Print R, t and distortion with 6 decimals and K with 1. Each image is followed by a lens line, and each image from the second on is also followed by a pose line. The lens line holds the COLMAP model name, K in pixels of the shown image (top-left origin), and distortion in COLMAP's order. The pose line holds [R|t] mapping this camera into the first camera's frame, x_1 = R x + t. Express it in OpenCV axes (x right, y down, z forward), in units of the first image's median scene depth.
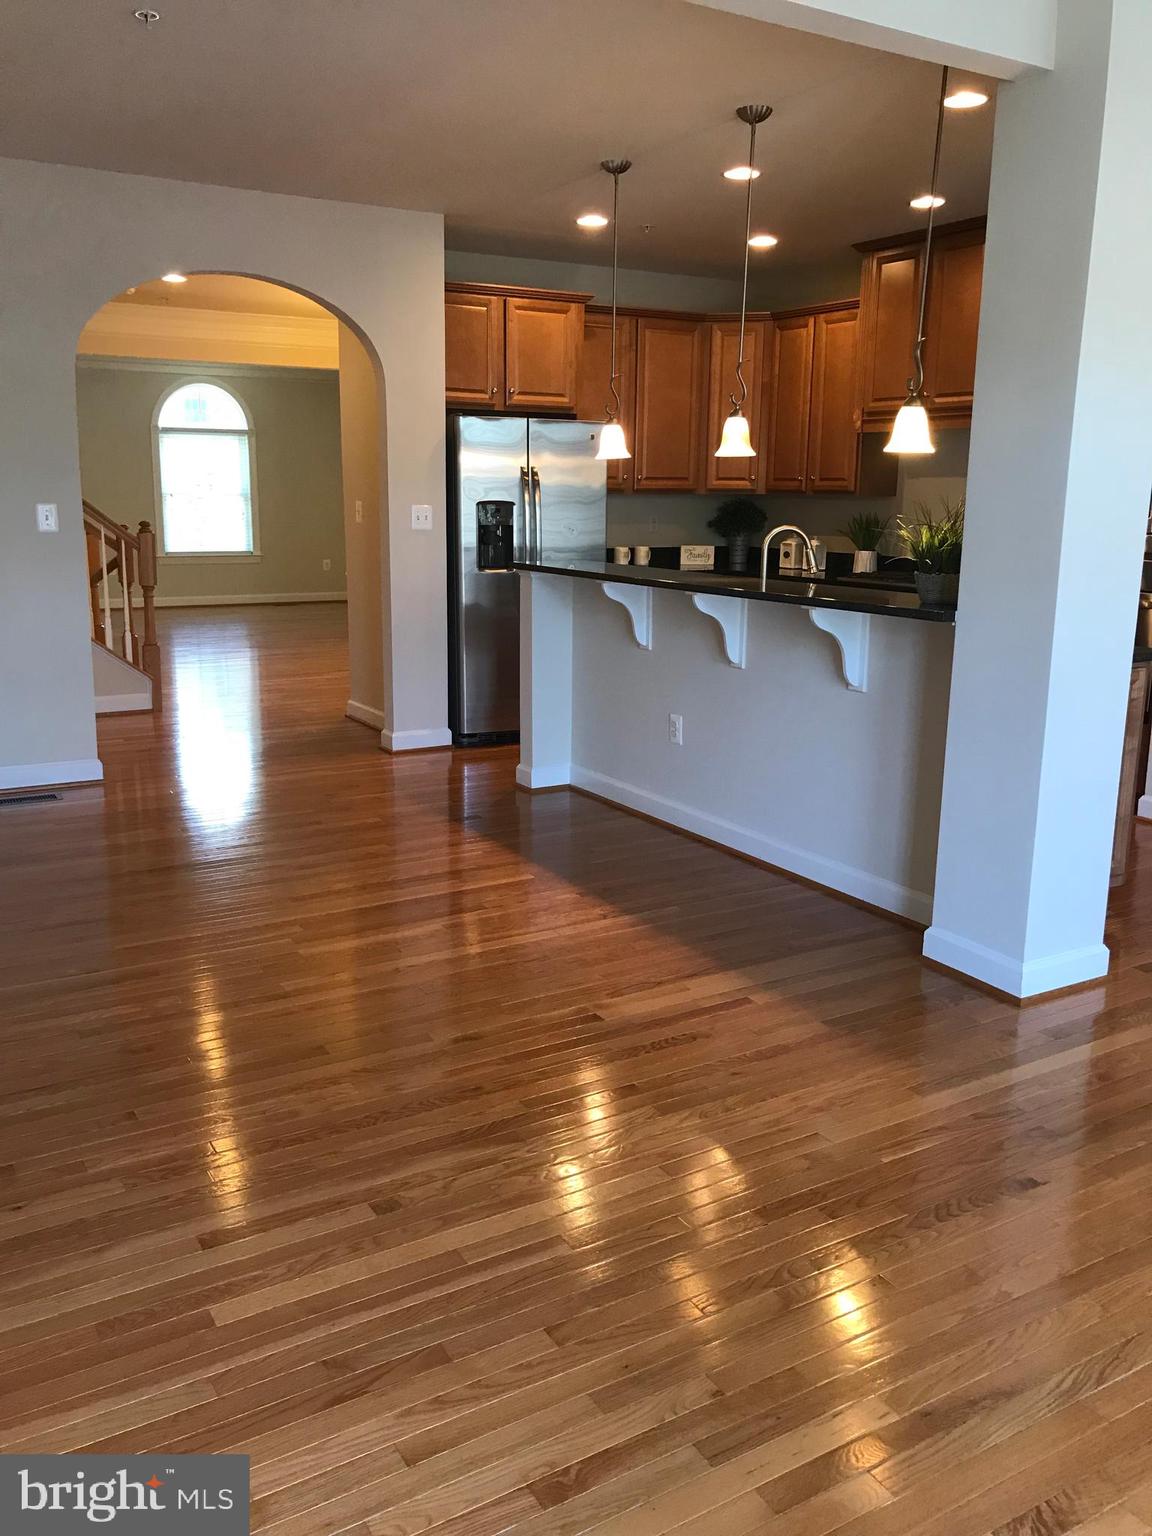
lens RADIAL K [[1268.6, 0, 565.3], [0, 1268.6, 766.2], [0, 0, 1]] dist [0.046482, -0.055356]
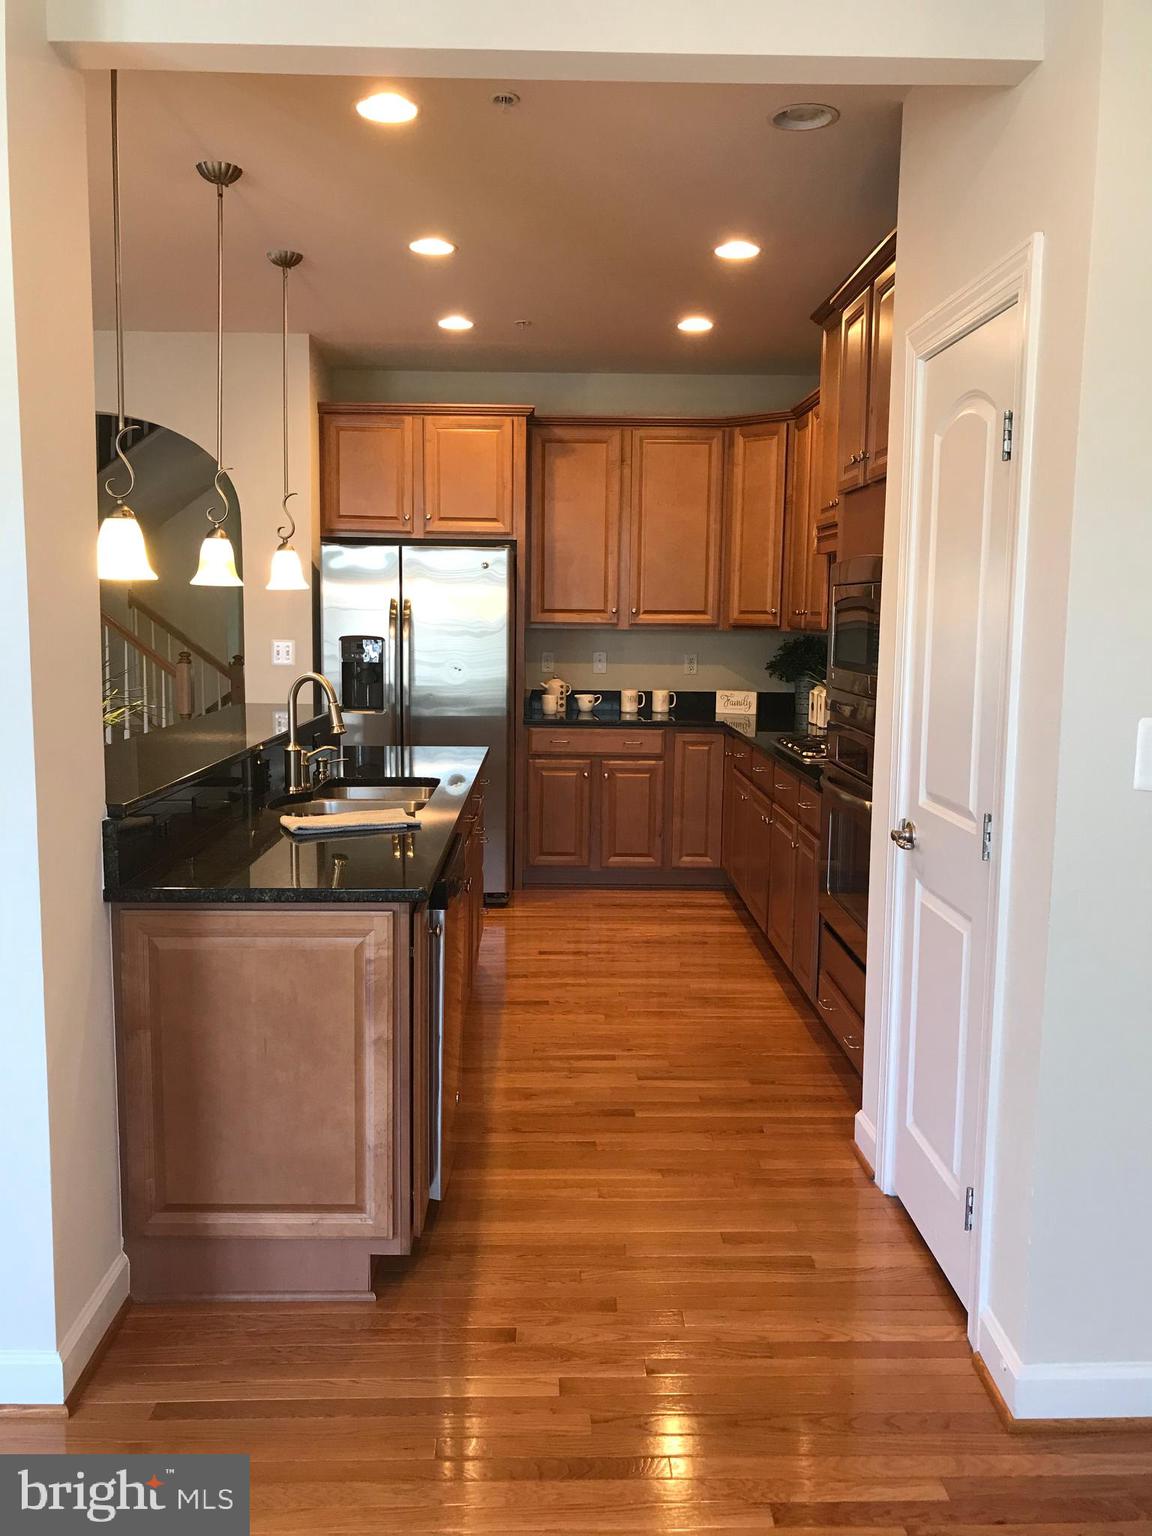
lens RADIAL K [[1268.6, 0, 577.0], [0, 1268.6, 762.0], [0, 0, 1]] dist [0.046482, -0.055356]
pose [[0.869136, 0.056841, -0.491295, 0.478837], [-0.106677, 0.991536, -0.074002, -0.064689], [0.482931, 0.116727, 0.867844, 0.278702]]
